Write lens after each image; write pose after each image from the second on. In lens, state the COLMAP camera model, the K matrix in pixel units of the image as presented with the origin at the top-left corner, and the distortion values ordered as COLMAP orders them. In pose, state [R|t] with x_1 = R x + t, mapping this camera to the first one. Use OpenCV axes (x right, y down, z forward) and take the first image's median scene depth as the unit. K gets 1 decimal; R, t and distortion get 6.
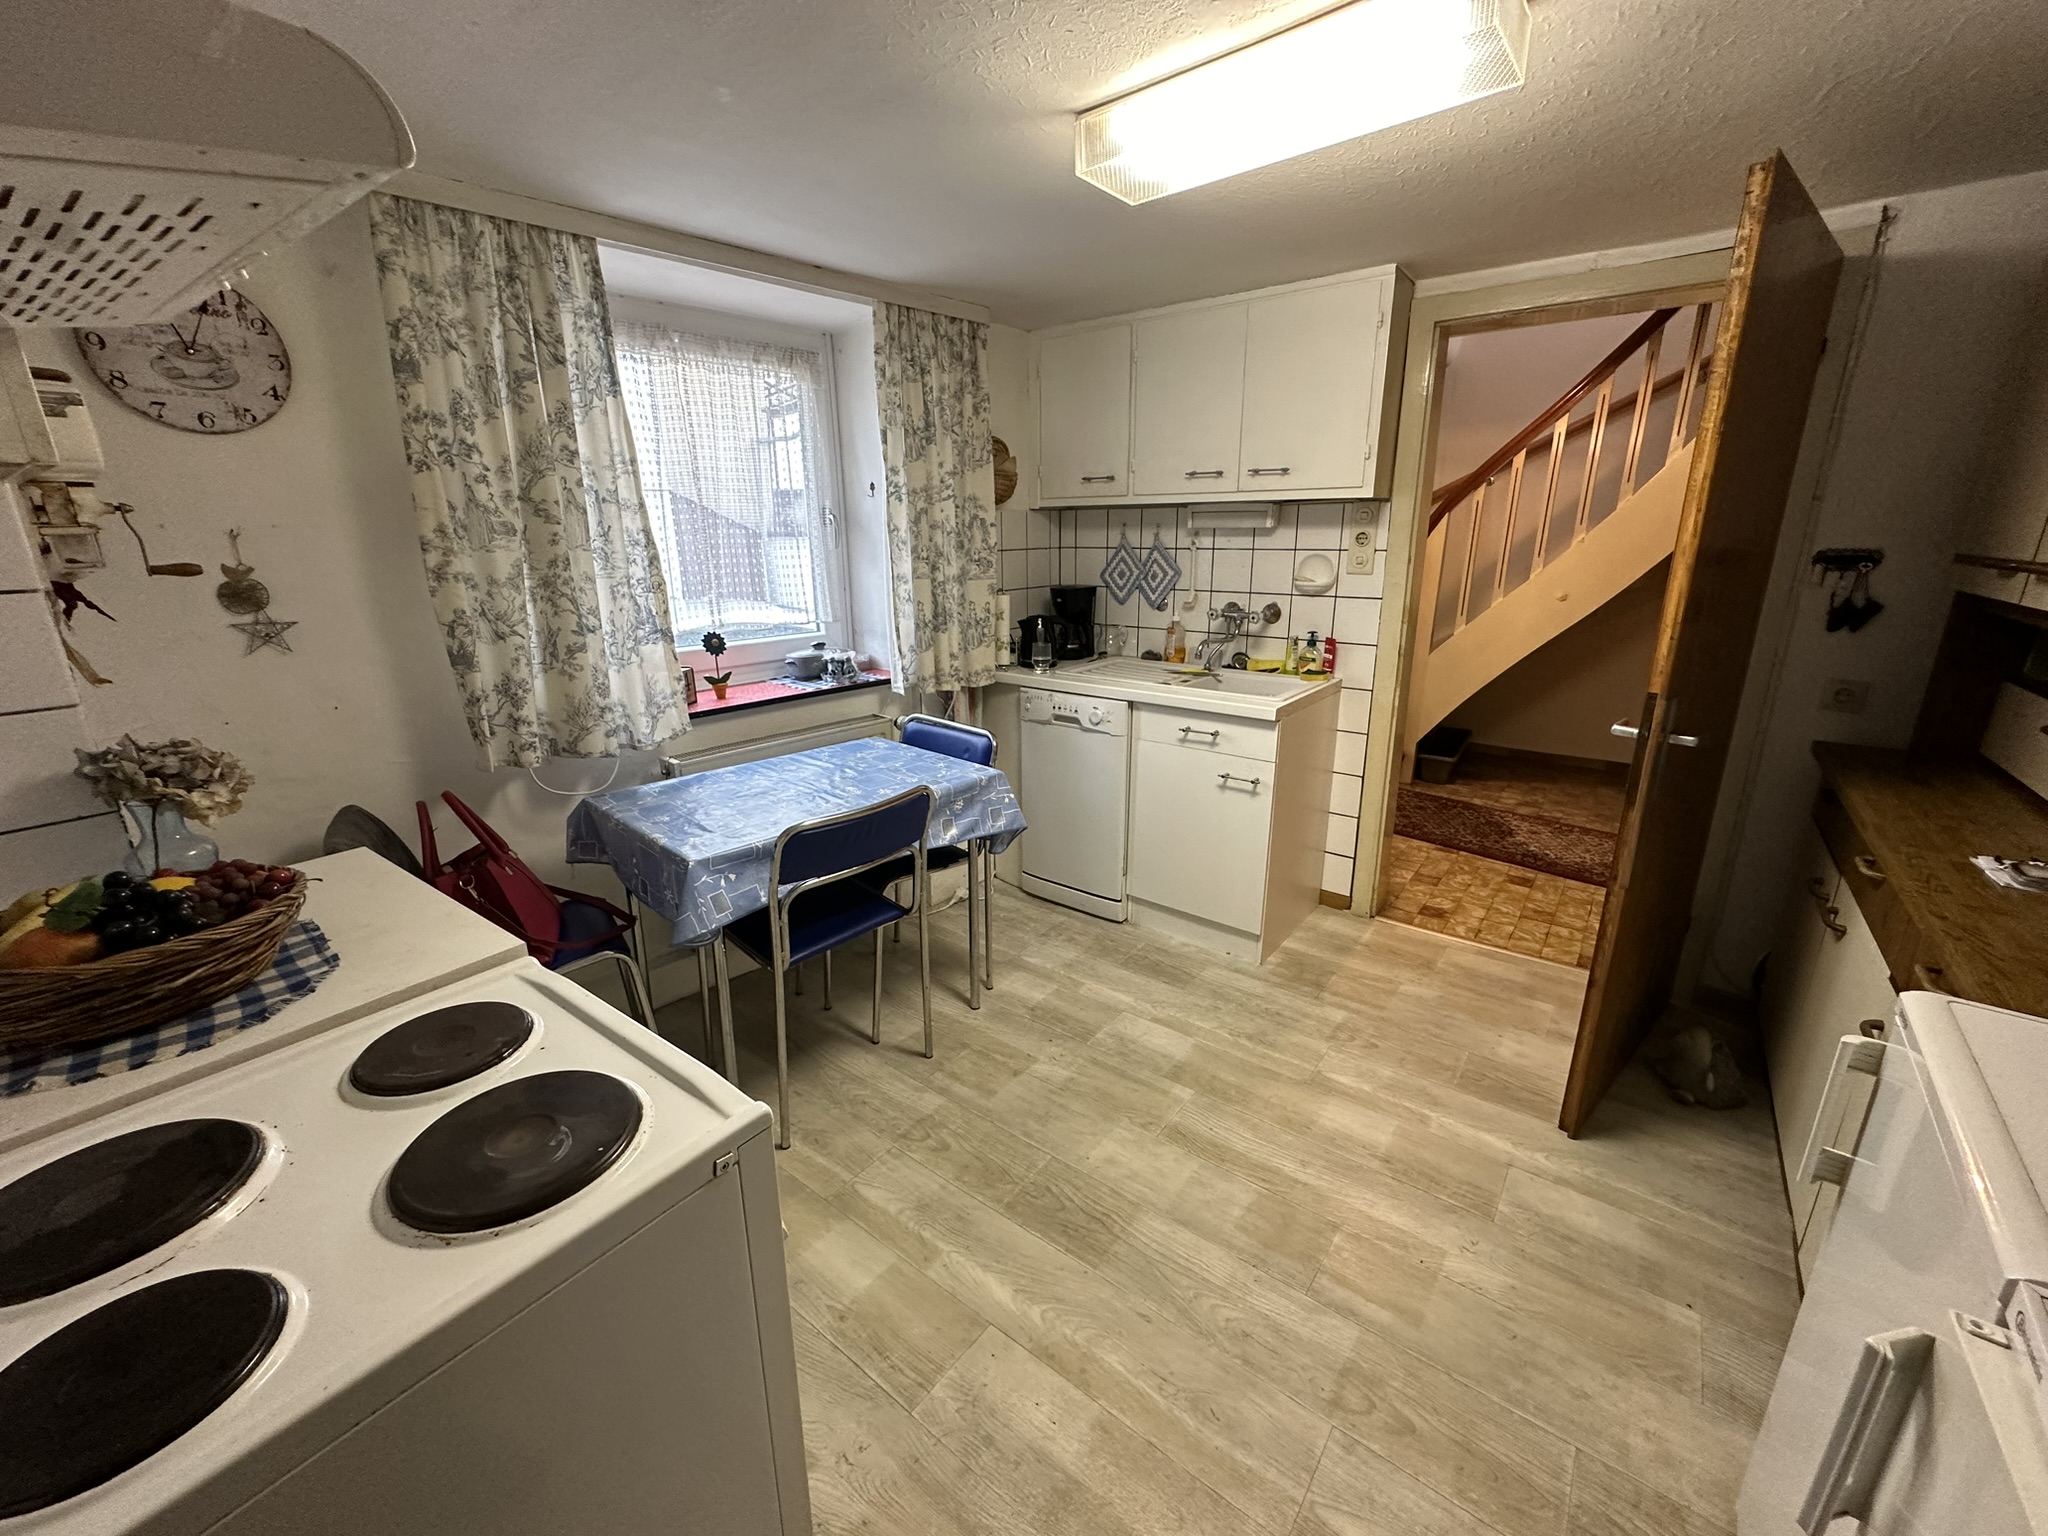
lens RADIAL K [[818.8, 0, 1023.4], [0, 818.8, 764.7], [0, 0, 1]] dist [-0.002559, 0.000426]
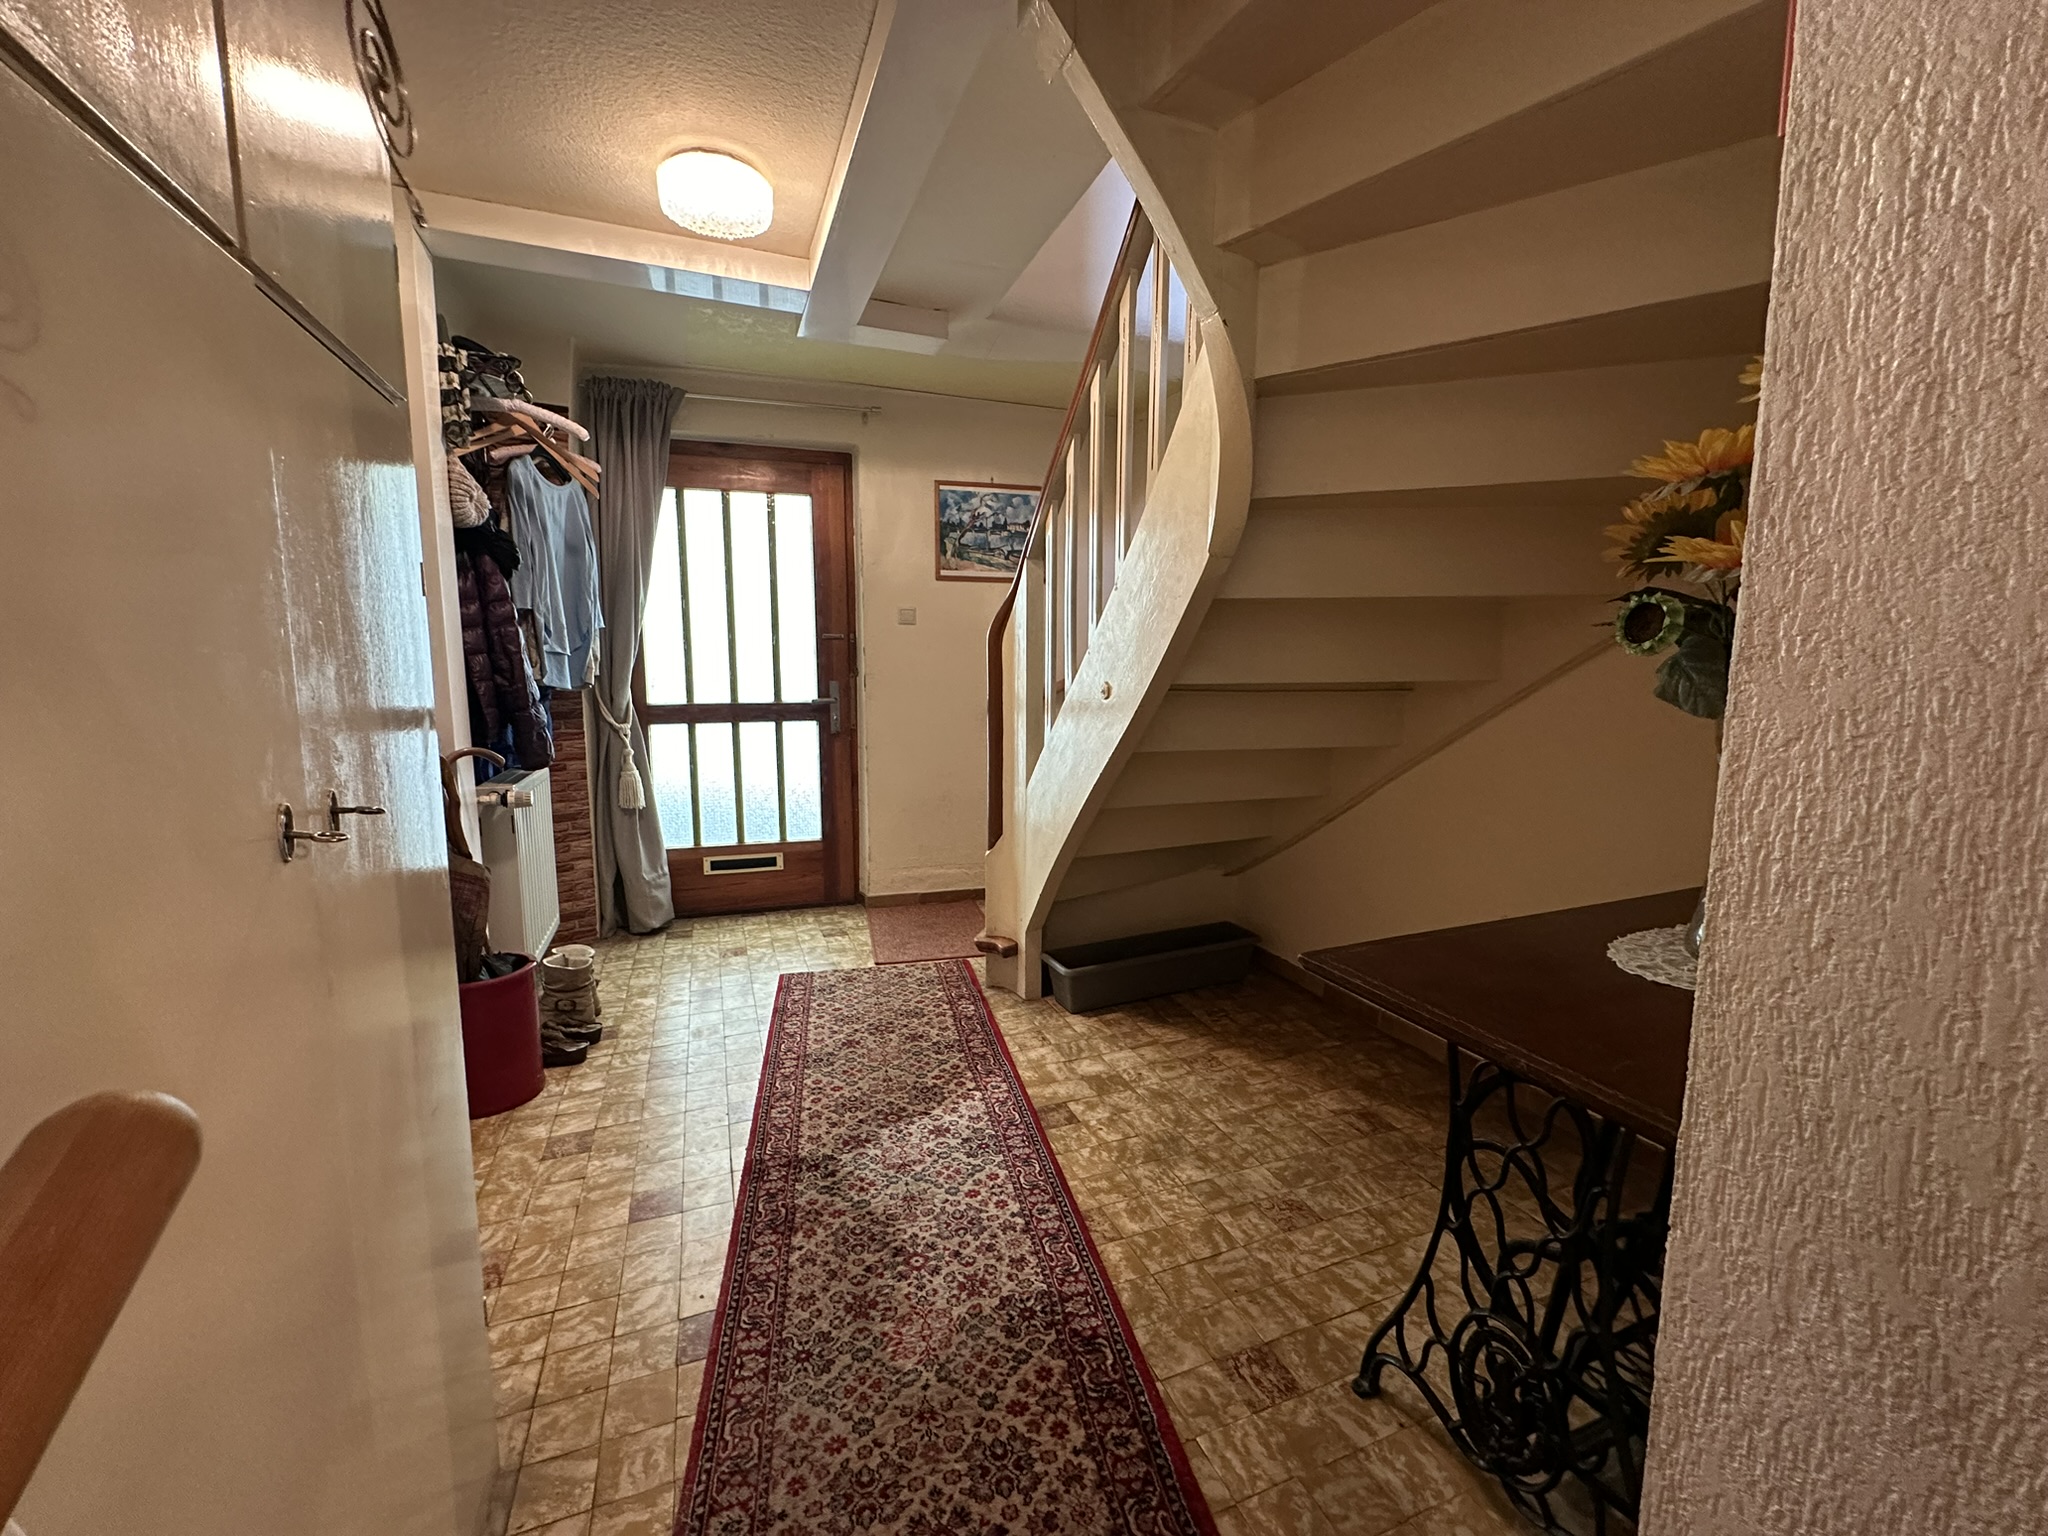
lens RADIAL K [[818.8, 0, 1023.4], [0, 818.8, 764.7], [0, 0, 1]] dist [-0.002559, 0.000426]
pose [[0.858235, 0.073984, -0.507897, 0.894564], [-0.152173, 0.981742, -0.114132, -0.091577], [0.490180, 0.175240, 0.853823, 0.529531]]
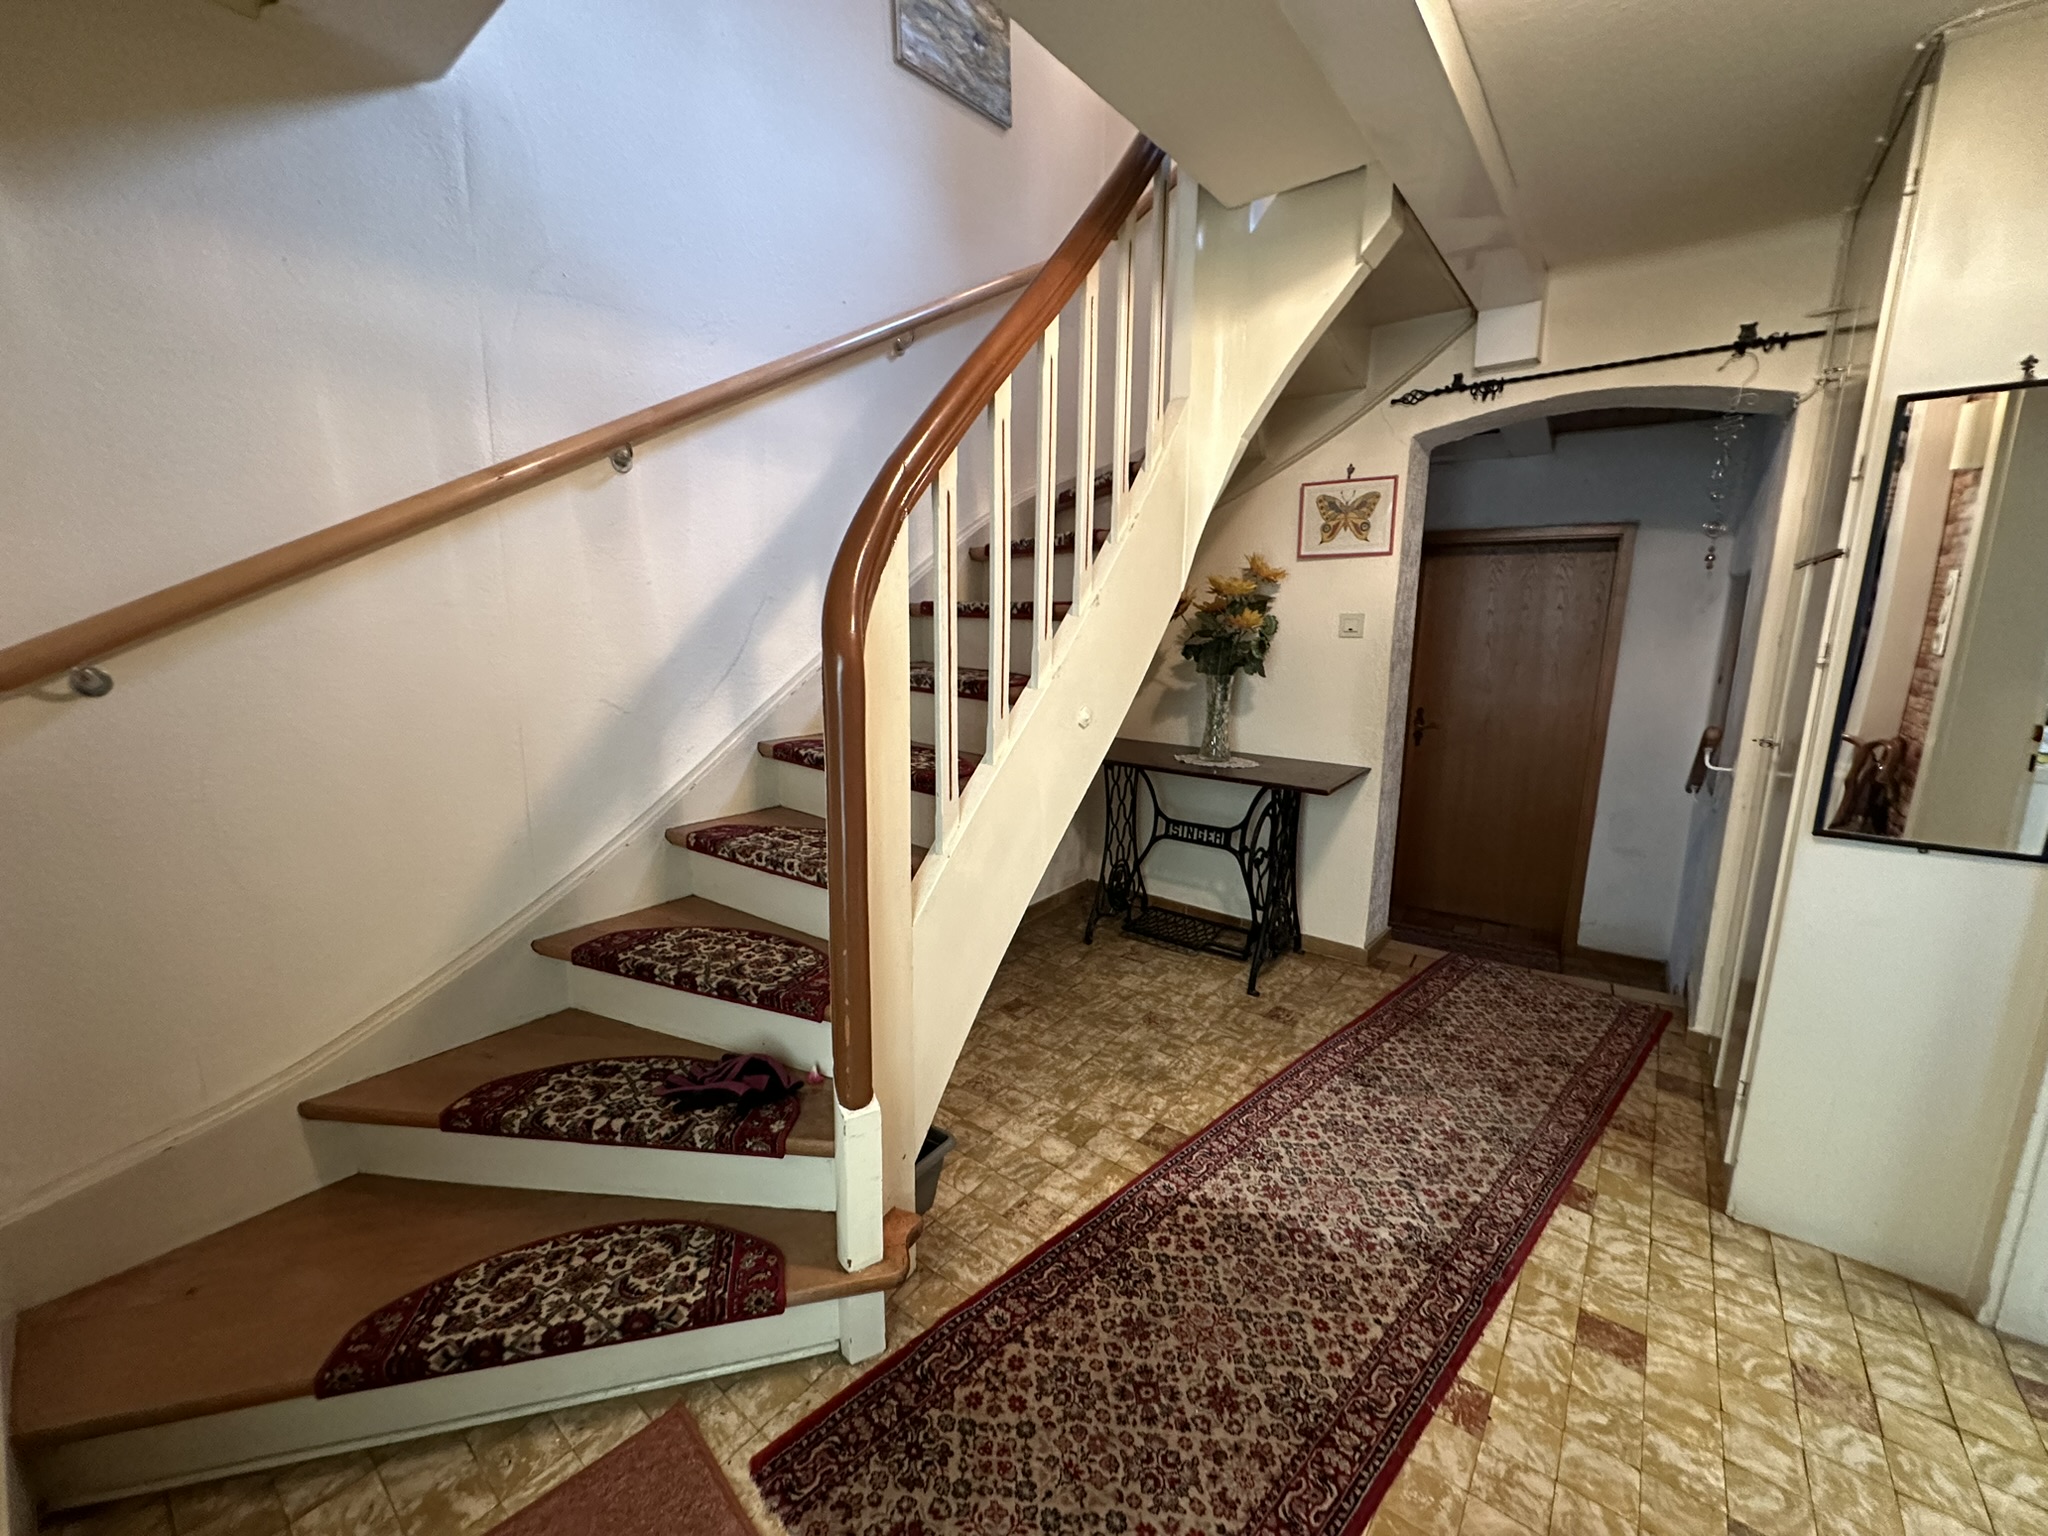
lens RADIAL K [[817.8, 0, 1022.9], [0, 817.8, 764.3], [0, 0, 1]] dist [-0.000979, 0.000533]
pose [[0.006525, -0.174698, 0.984601, 0.184597], [0.272073, 0.947787, 0.166363, -0.273263], [-0.962255, 0.266797, 0.053715, 1.025004]]
